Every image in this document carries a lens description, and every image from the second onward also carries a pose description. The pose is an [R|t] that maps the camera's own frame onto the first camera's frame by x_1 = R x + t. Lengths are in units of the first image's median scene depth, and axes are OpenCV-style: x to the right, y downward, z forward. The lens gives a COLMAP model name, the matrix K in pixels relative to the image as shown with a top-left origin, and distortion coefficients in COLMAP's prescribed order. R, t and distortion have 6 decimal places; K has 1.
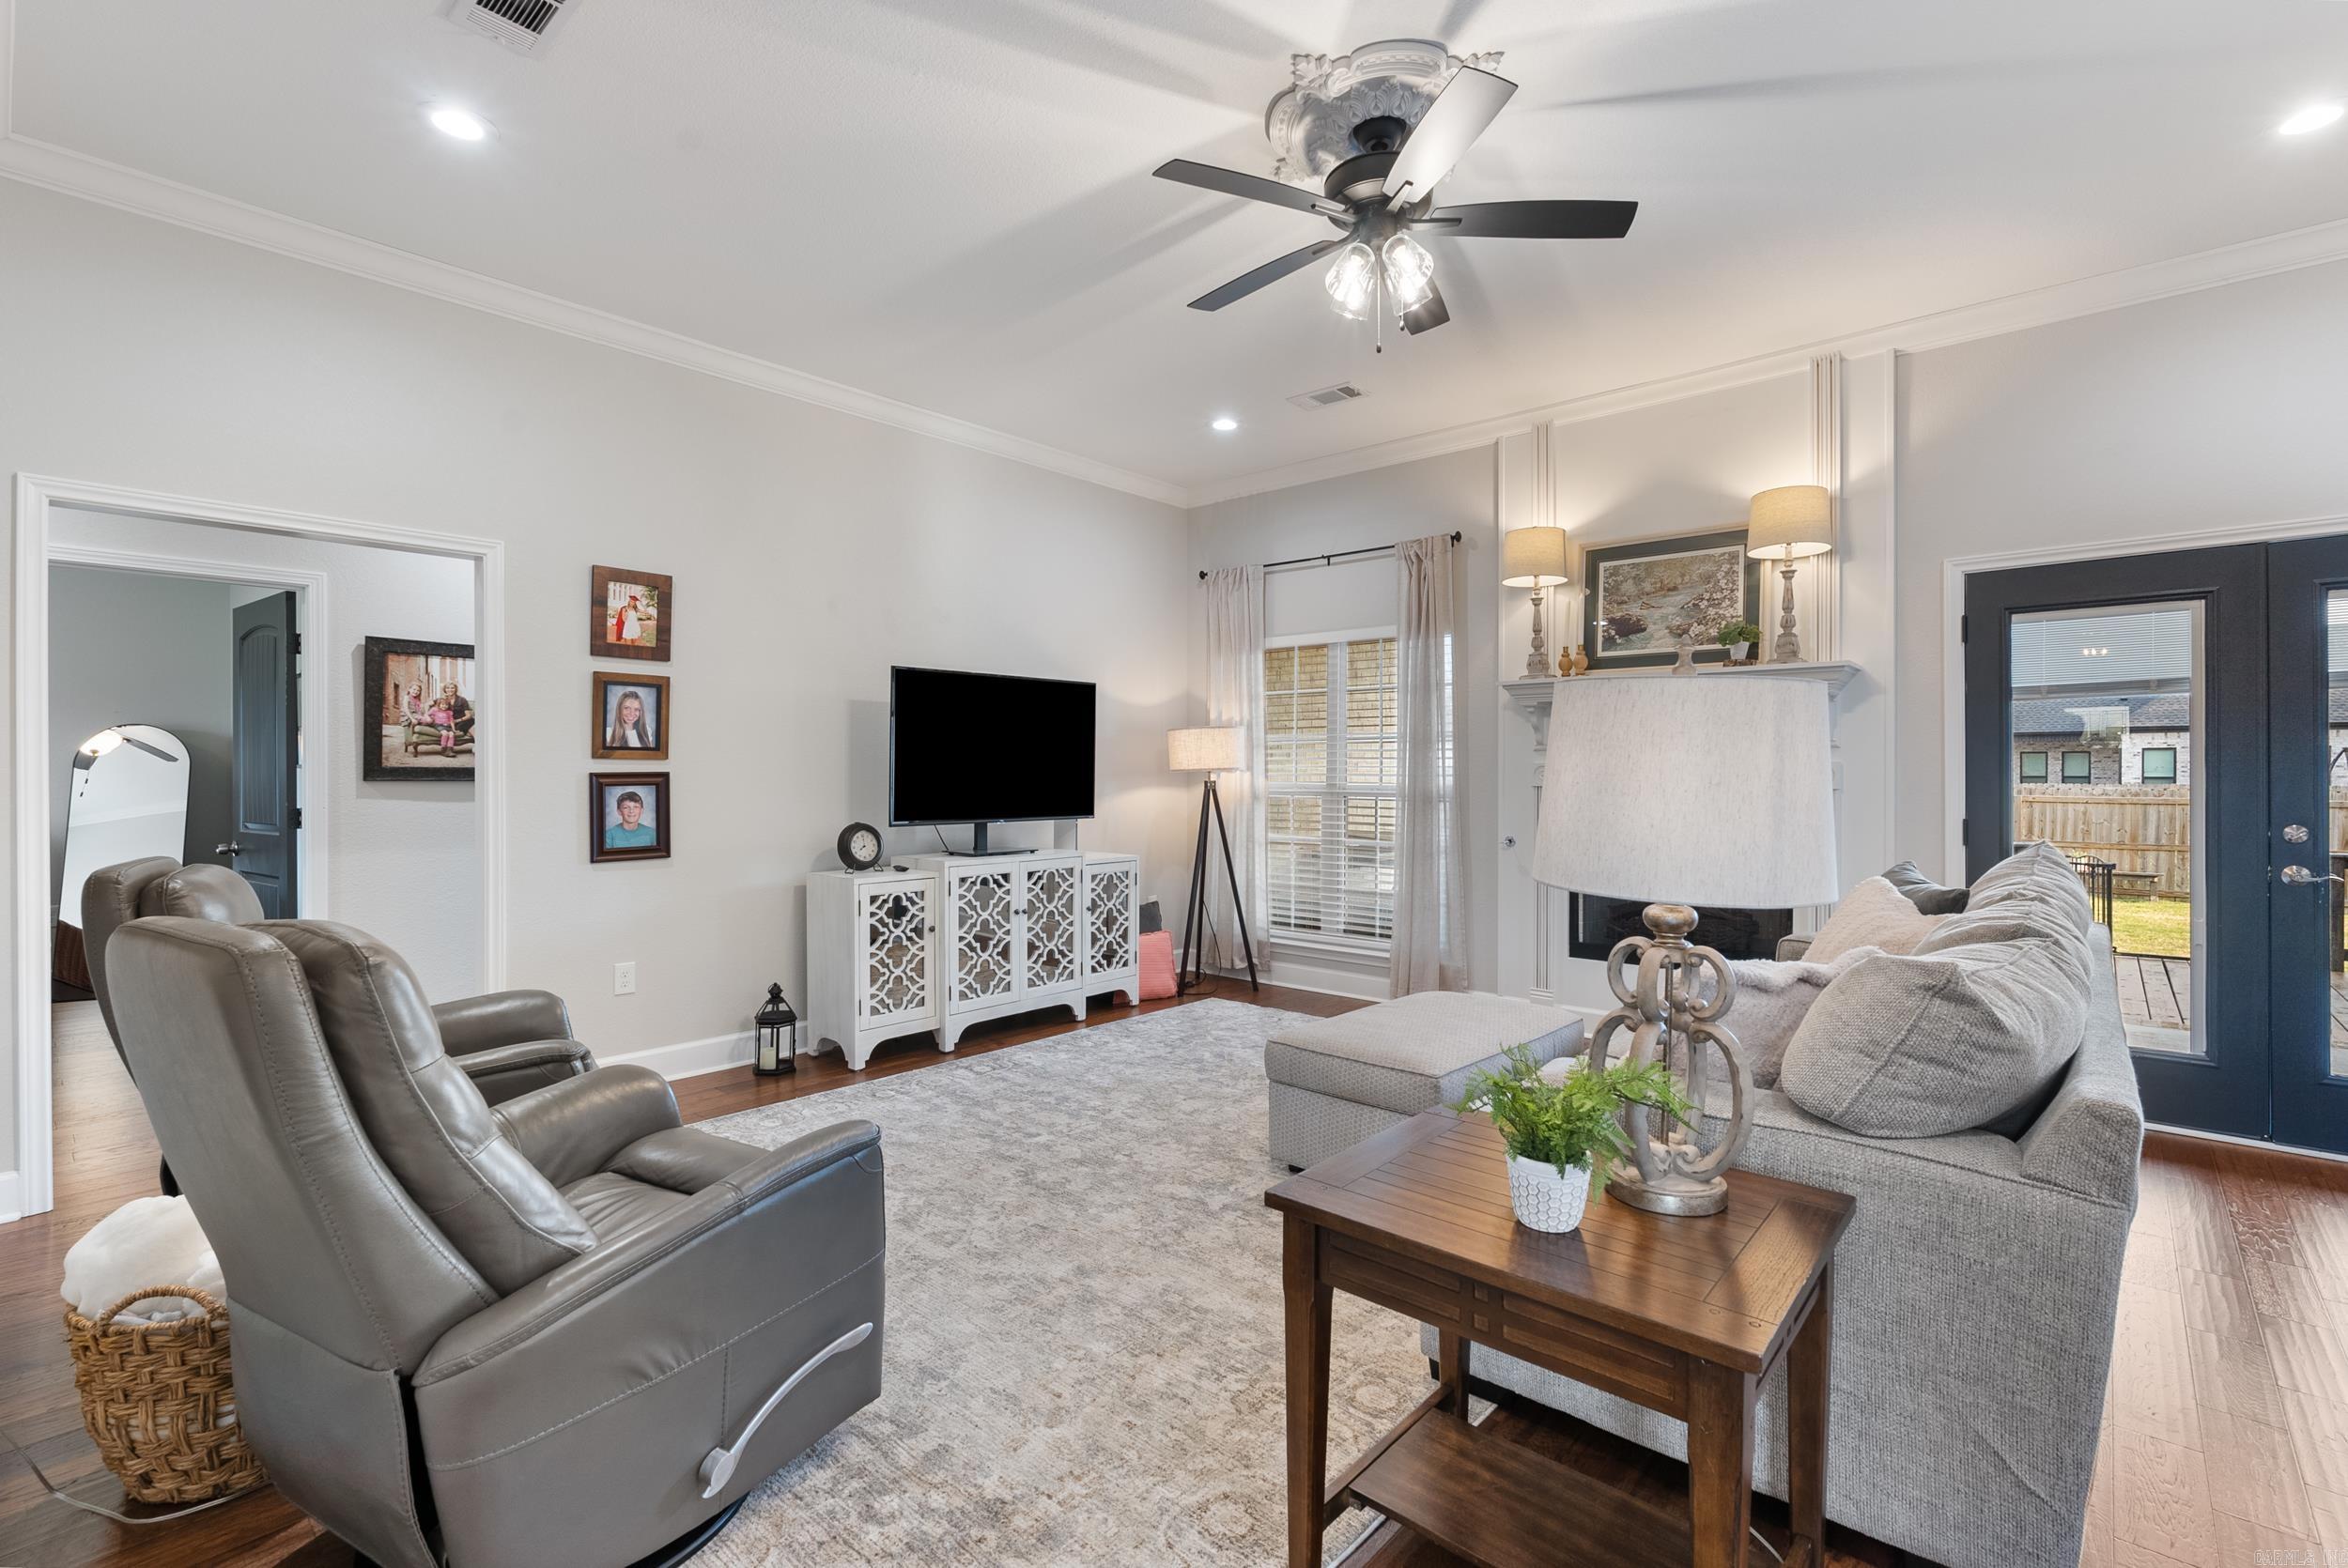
lens RADIAL K [[1045.9, 0, 1177.6], [0, 1045.9, 777.7], [0, 0, 1]] dist [-0.004799, -0.000482]
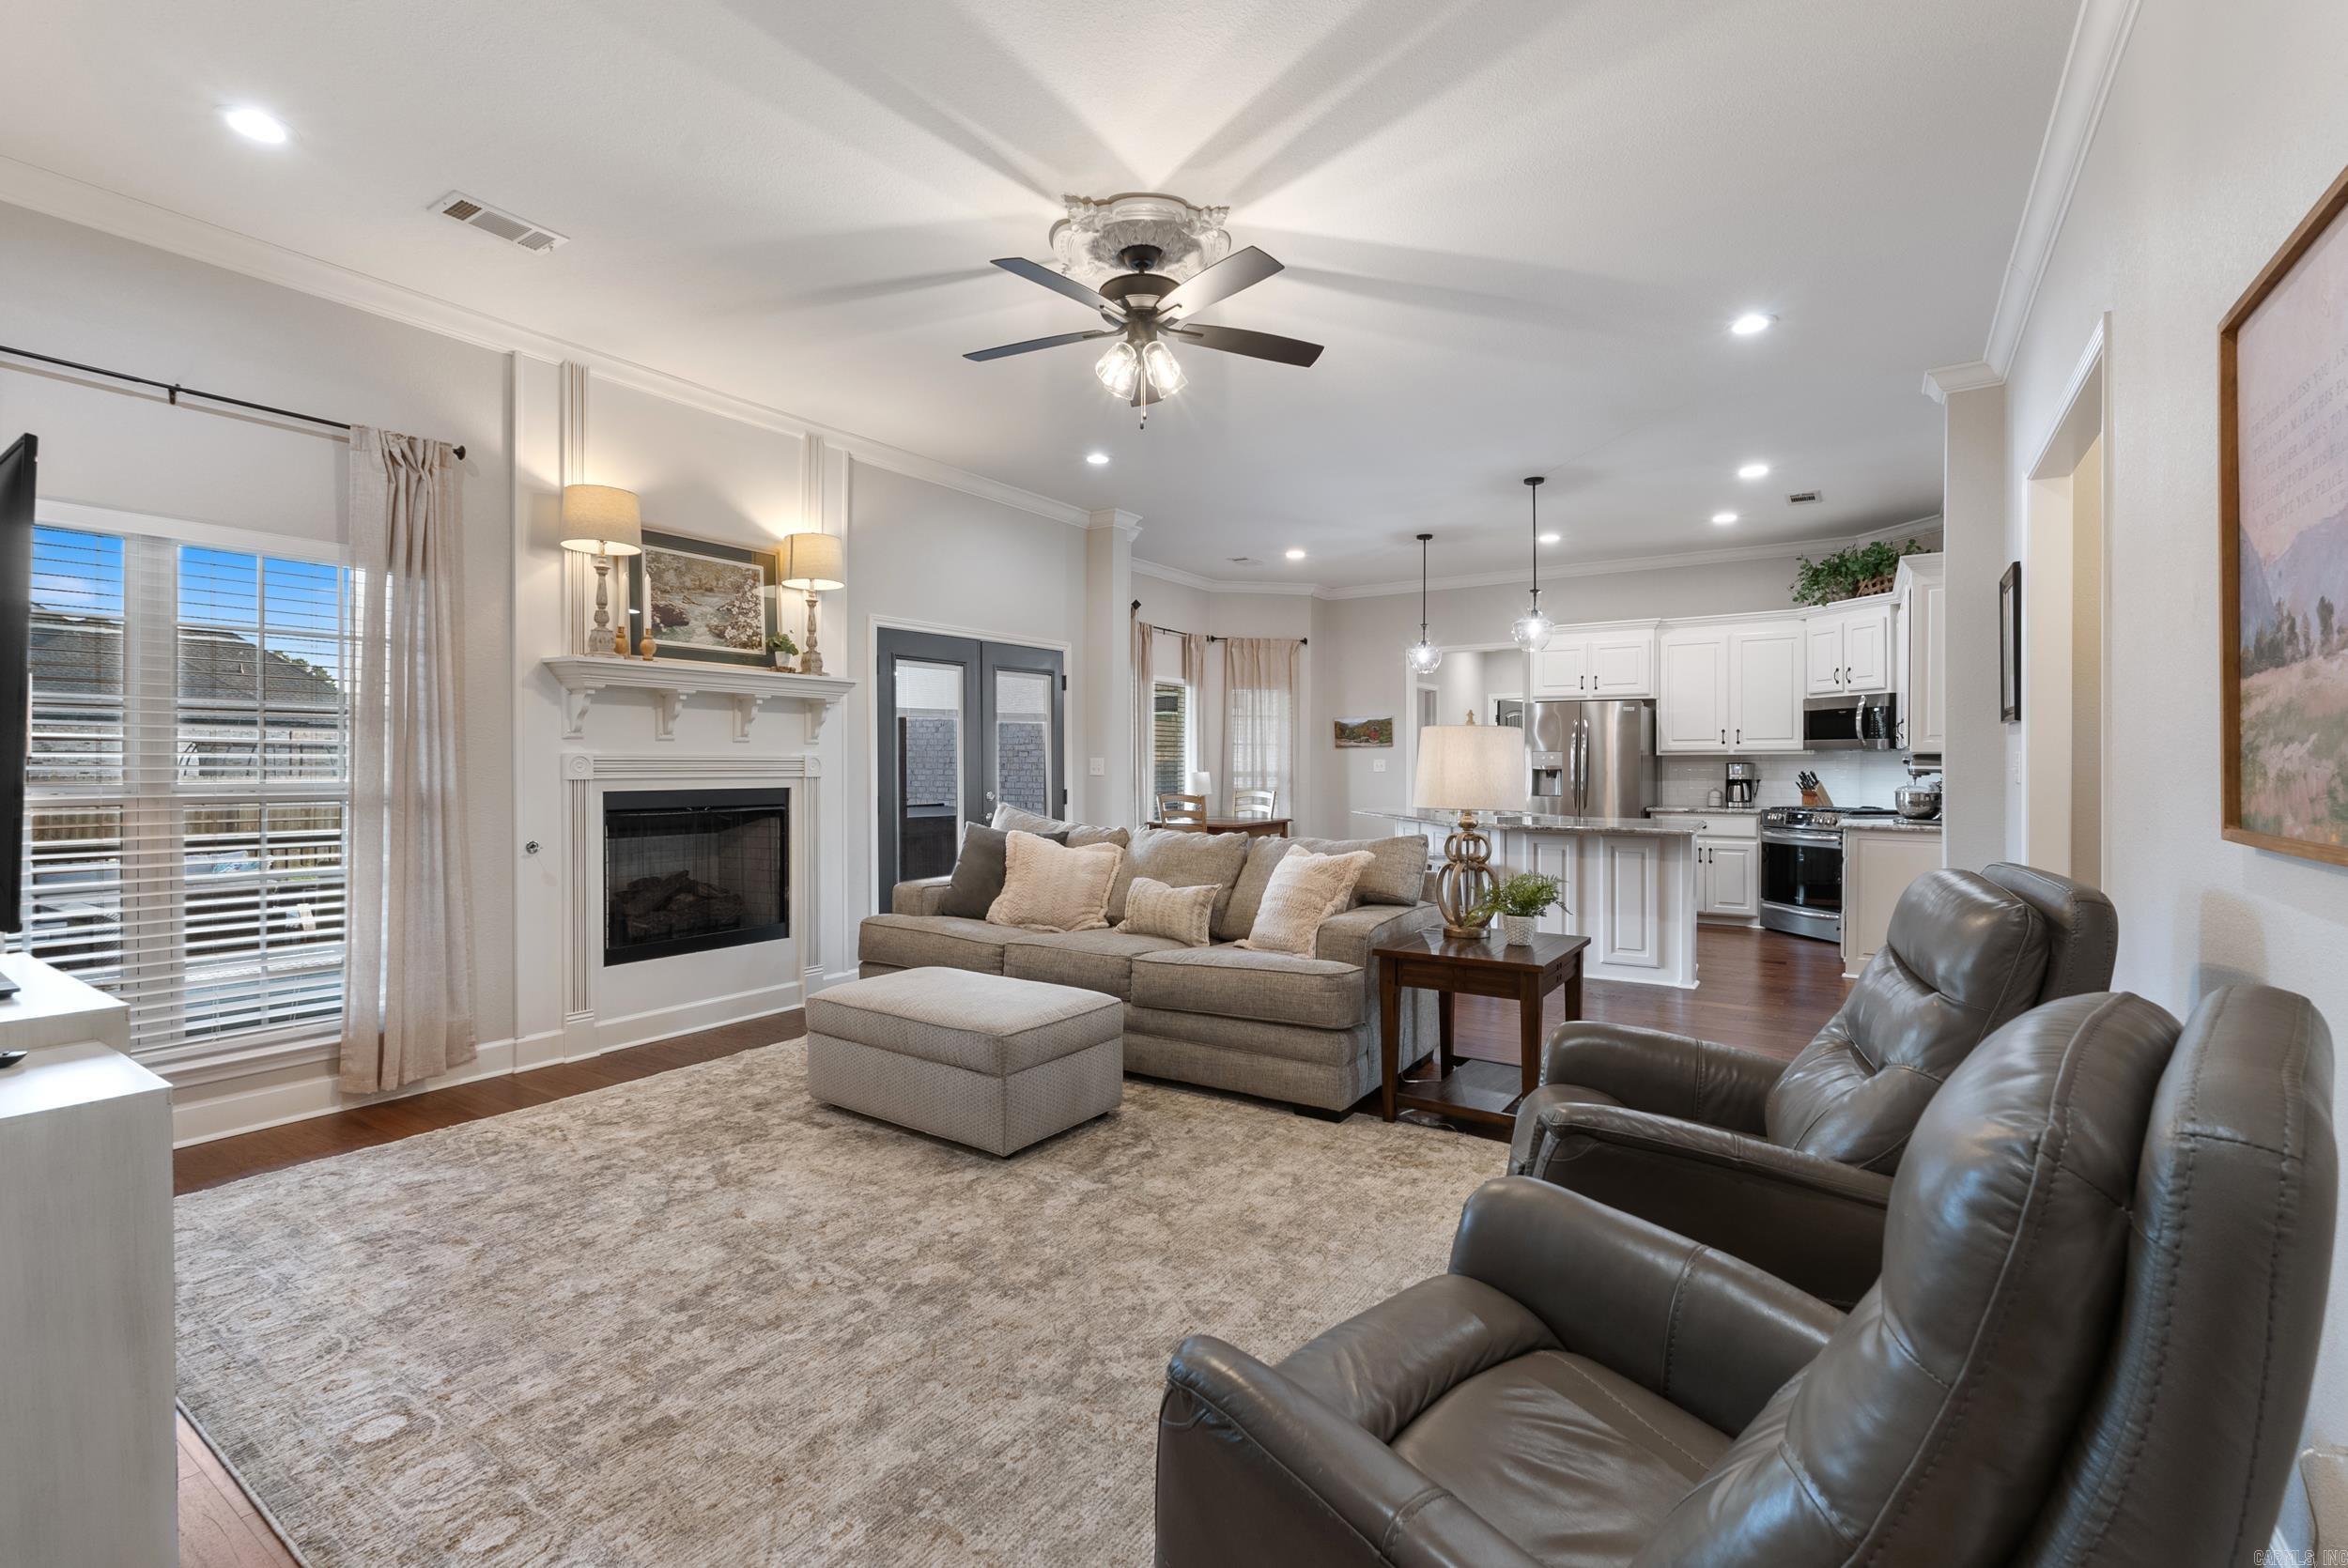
lens RADIAL K [[1045.9, 0, 1171.5], [0, 1045.9, 768.6], [0, 0, 1]] dist [-0.004799, -0.000482]
pose [[-0.139488, -0.005409, 0.990209, -0.668501], [0.003317, 0.999977, 0.005930, -0.005360], [-0.990218, 0.004111, -0.139467, 0.720633]]
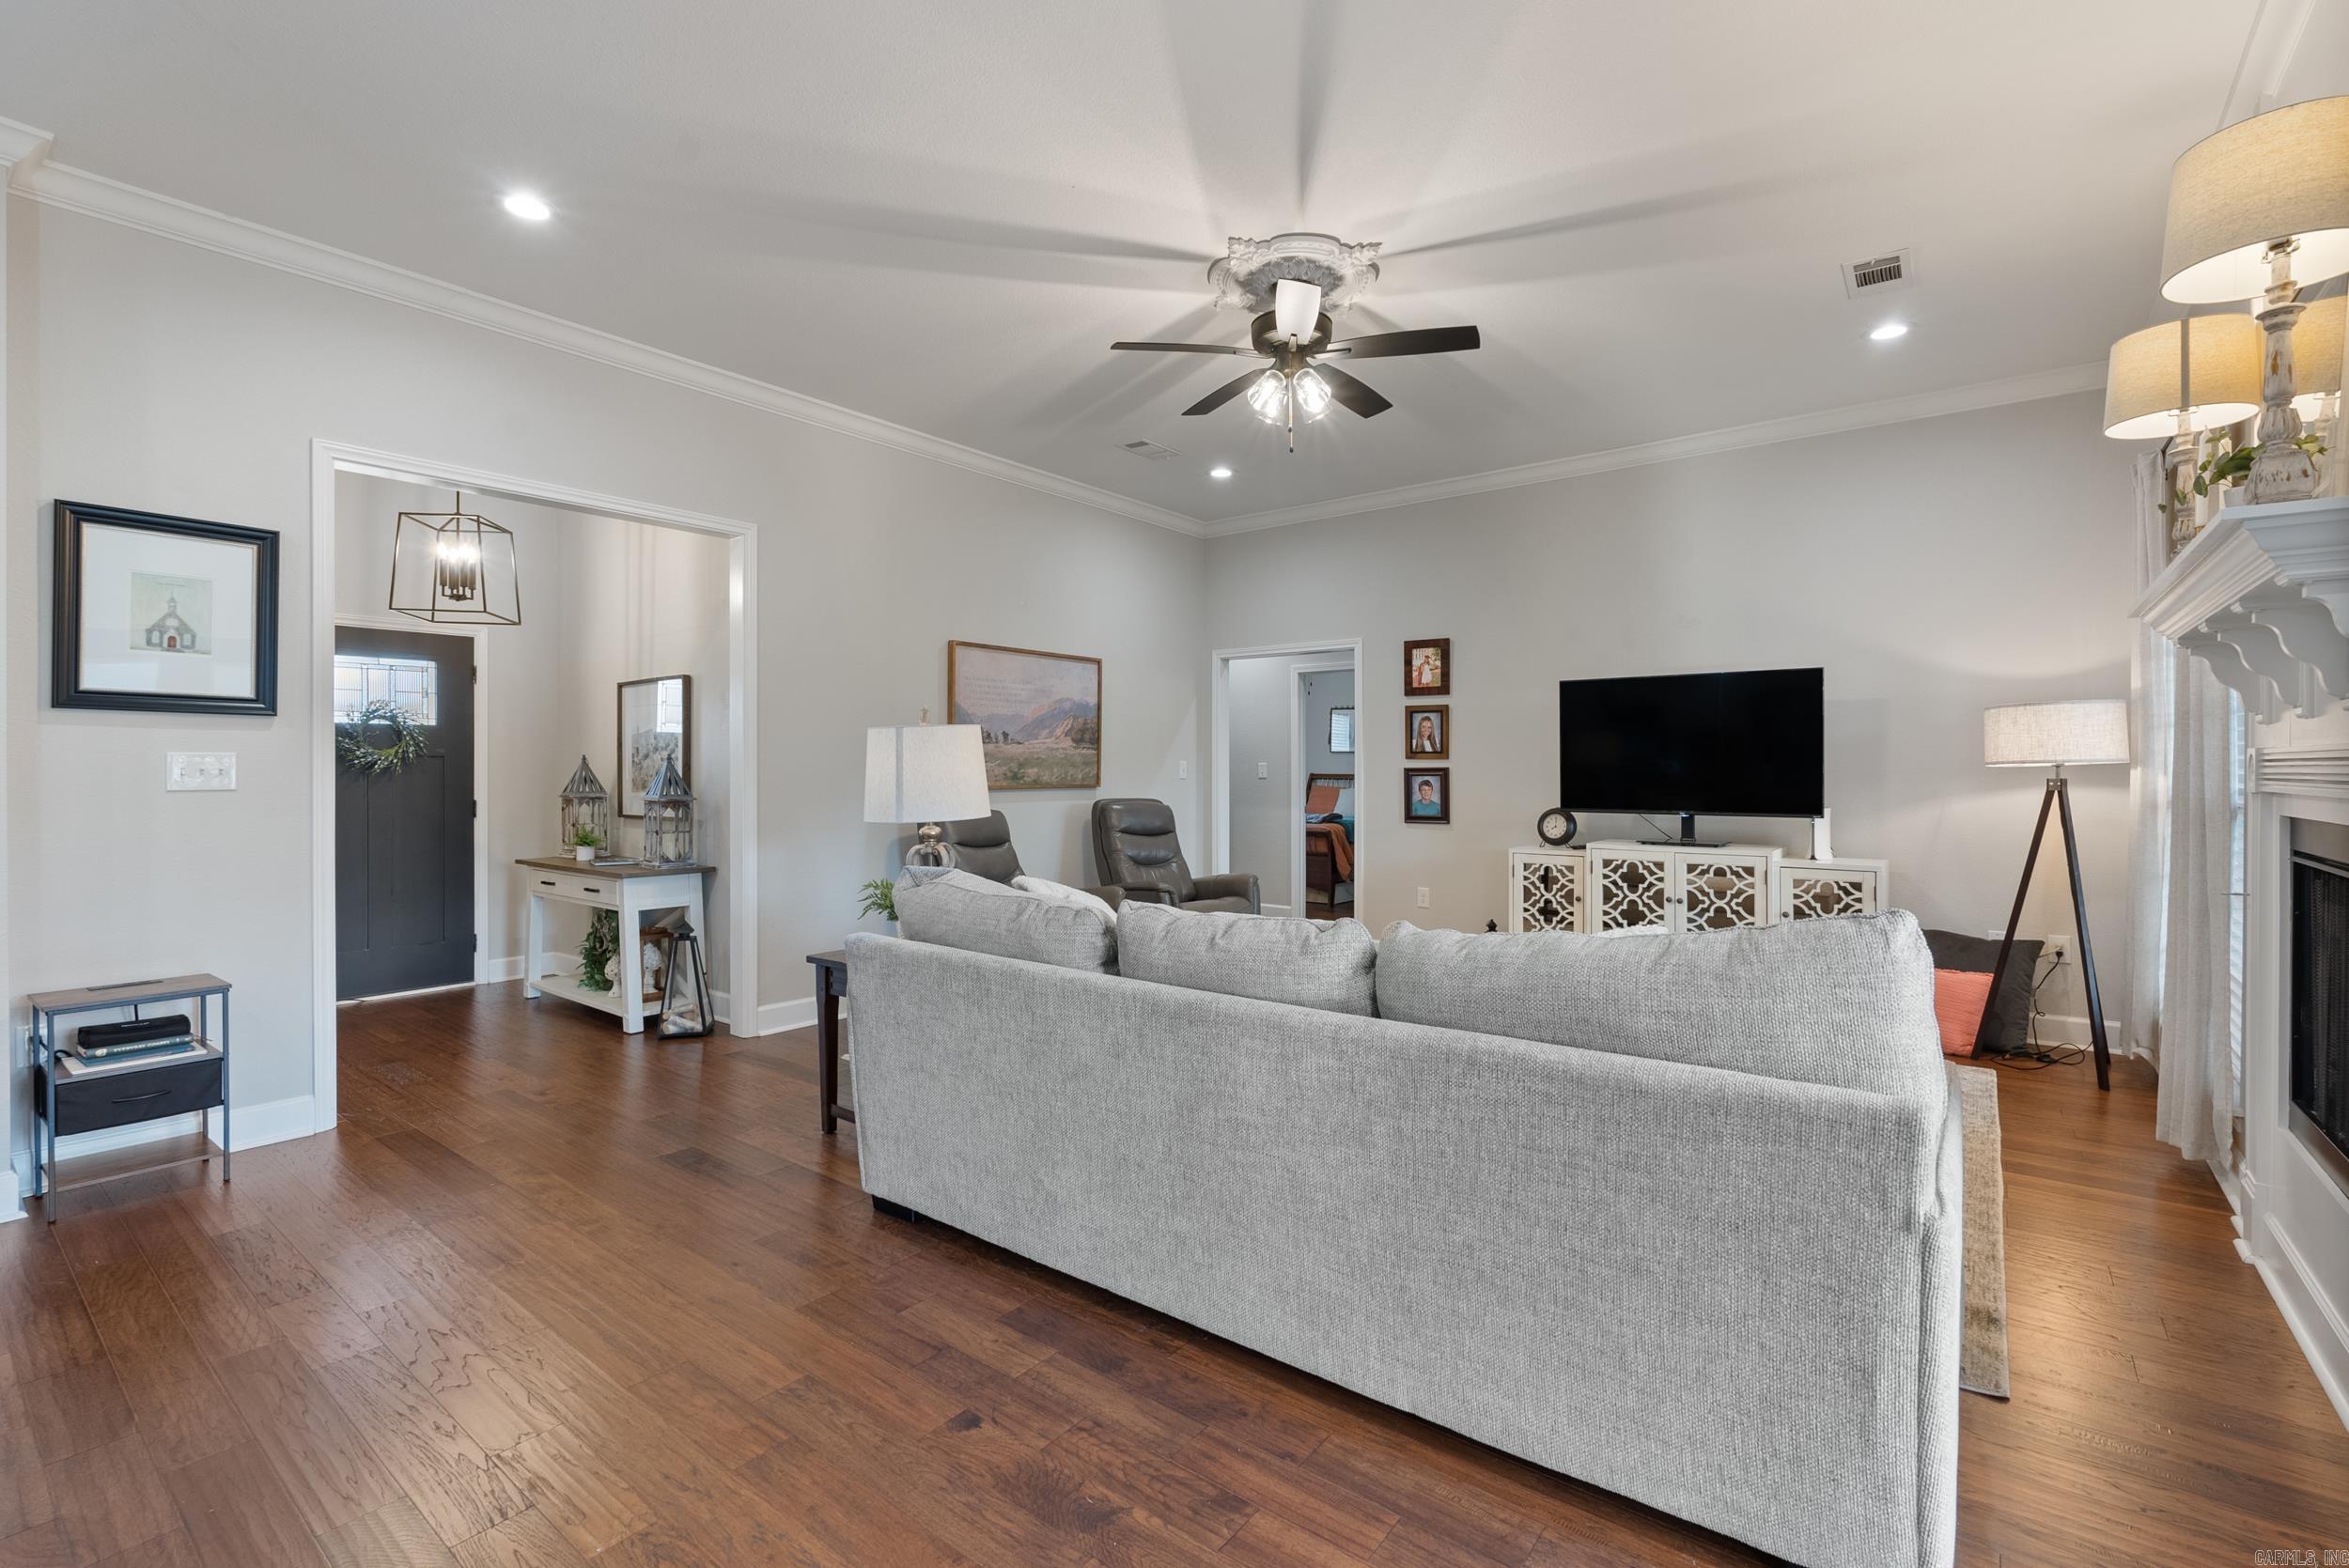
lens RADIAL K [[1046.4, 0, 1171.0], [0, 1046.4, 770.6], [0, 0, 1]] dist [-0.004799, -0.000482]
pose [[0.060134, 0.001993, -0.998188, 0.962613], [-0.003642, 0.999992, 0.001777, -0.001927], [0.998184, 0.003529, 0.060141, 0.485251]]
